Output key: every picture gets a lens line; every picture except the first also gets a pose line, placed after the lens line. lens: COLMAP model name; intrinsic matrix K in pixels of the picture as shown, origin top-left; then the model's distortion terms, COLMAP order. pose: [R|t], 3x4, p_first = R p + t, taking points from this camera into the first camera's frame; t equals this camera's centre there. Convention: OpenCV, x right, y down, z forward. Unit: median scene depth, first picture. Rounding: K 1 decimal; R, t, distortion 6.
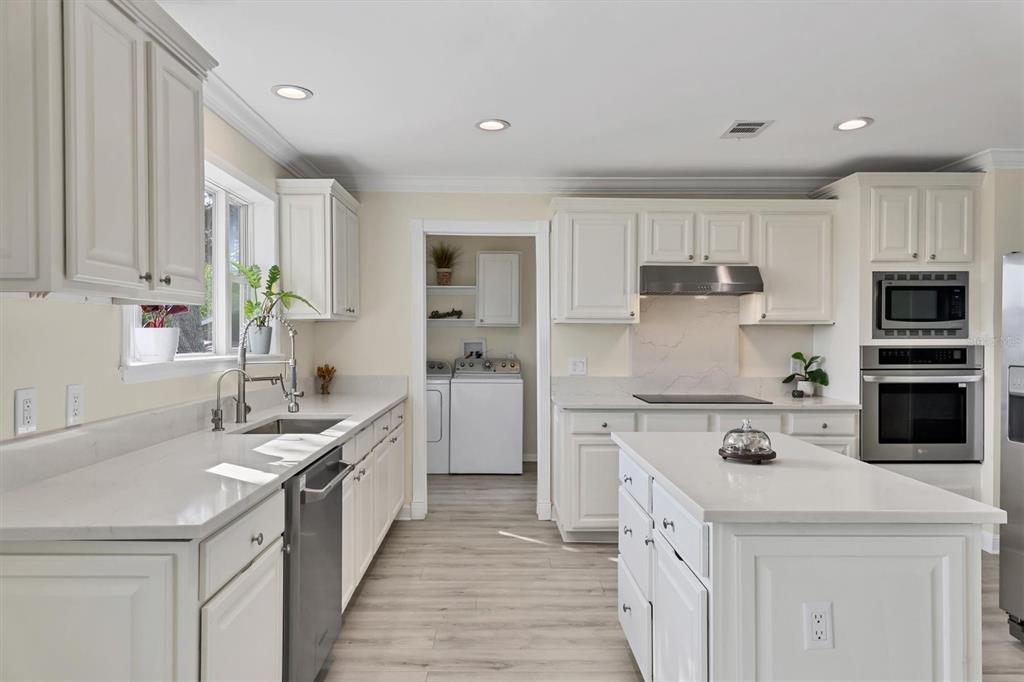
lens RADIAL K [[668.8, 0, 503.6], [0, 668.8, 343.2], [0, 0, 1]] dist [0.005203, 0.001964]
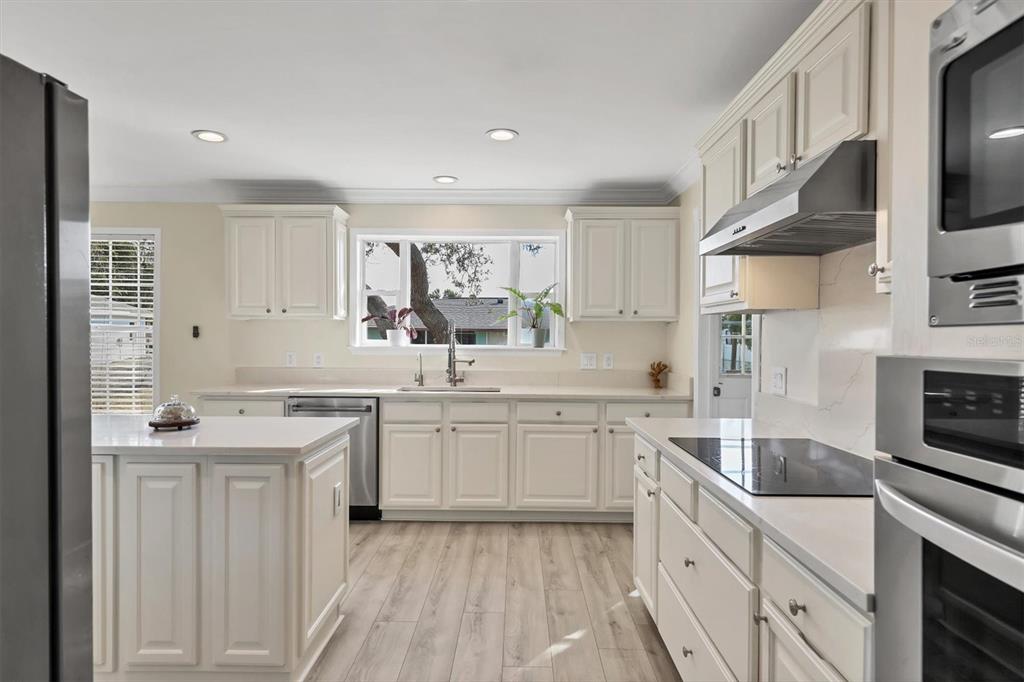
lens RADIAL K [[575.5, 0, 530.5], [0, 575.5, 341.2], [0, 0, 1]] dist [0.025921, -0.002024]
pose [[0.023996, 0.012828, -0.999630, 0.734239], [-0.015924, 0.999796, 0.012448, -0.009329], [0.999585, 0.015619, 0.024195, 0.818208]]
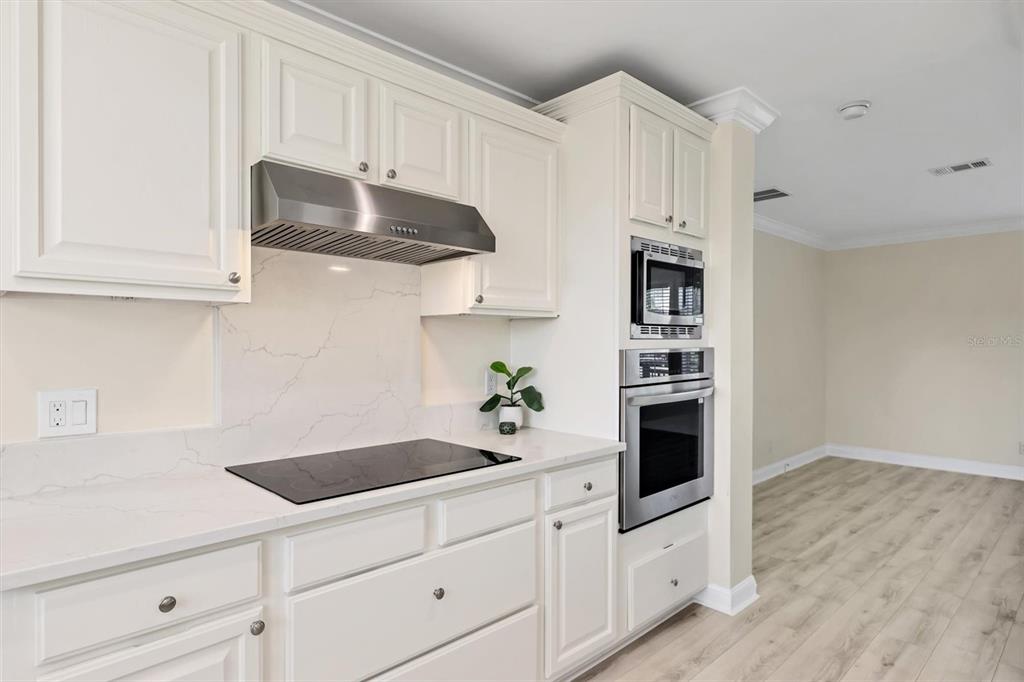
lens RADIAL K [[575.5, 0, 496.7], [0, 575.5, 345.8], [0, 0, 1]] dist [0.025921, -0.002024]
pose [[0.729781, -0.006864, 0.683646, 0.068266], [0.009514, 0.999955, -0.000116, -0.001134], [-0.683615, 0.006589, 0.729814, 0.635411]]
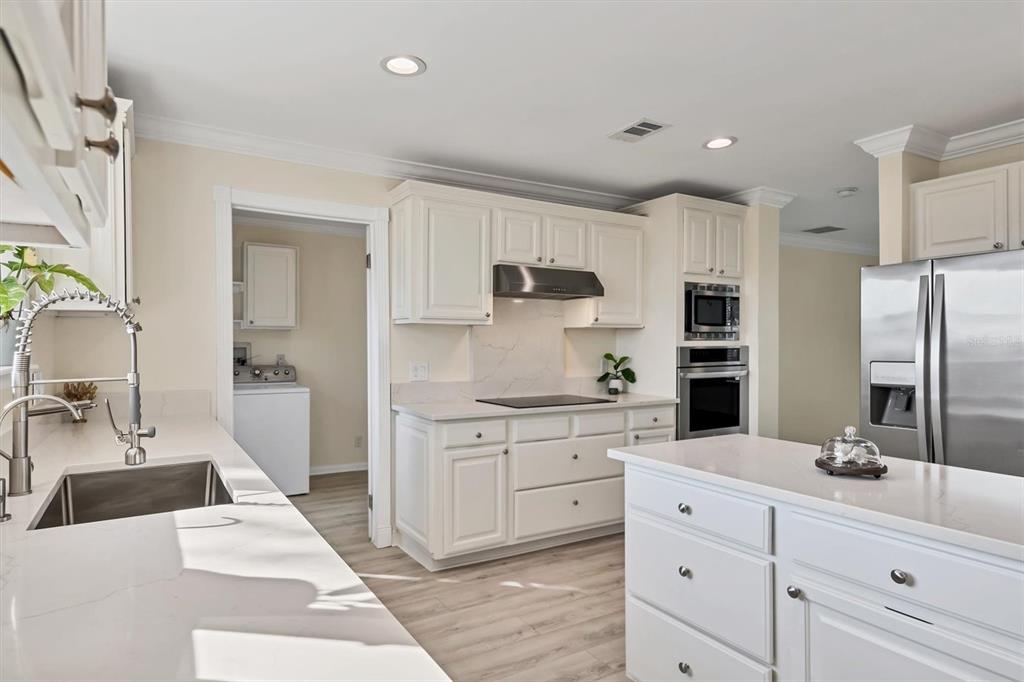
lens RADIAL K [[575.5, 0, 492.0], [0, 575.5, 345.9], [0, 0, 1]] dist [0.025921, -0.002024]
pose [[0.868392, -0.004682, 0.495856, -0.207455], [0.007171, 0.999969, -0.003117, 0.003020], [-0.495826, 0.006262, 0.868399, 0.287626]]
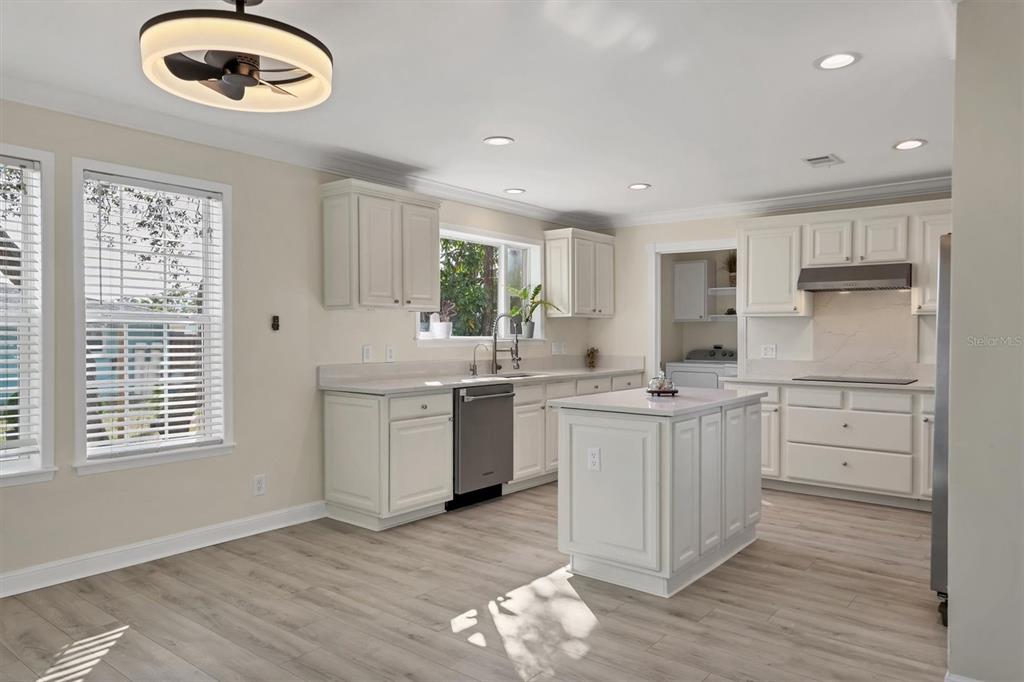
lens RADIAL K [[668.8, 0, 521.4], [0, 668.8, 341.1], [0, 0, 1]] dist [0.005203, 0.001964]
pose [[0.784963, 0.005006, -0.619522, 0.557607], [-0.006106, 0.999981, 0.000343, 0.019081], [0.619512, 0.003513, 0.784979, -0.275221]]
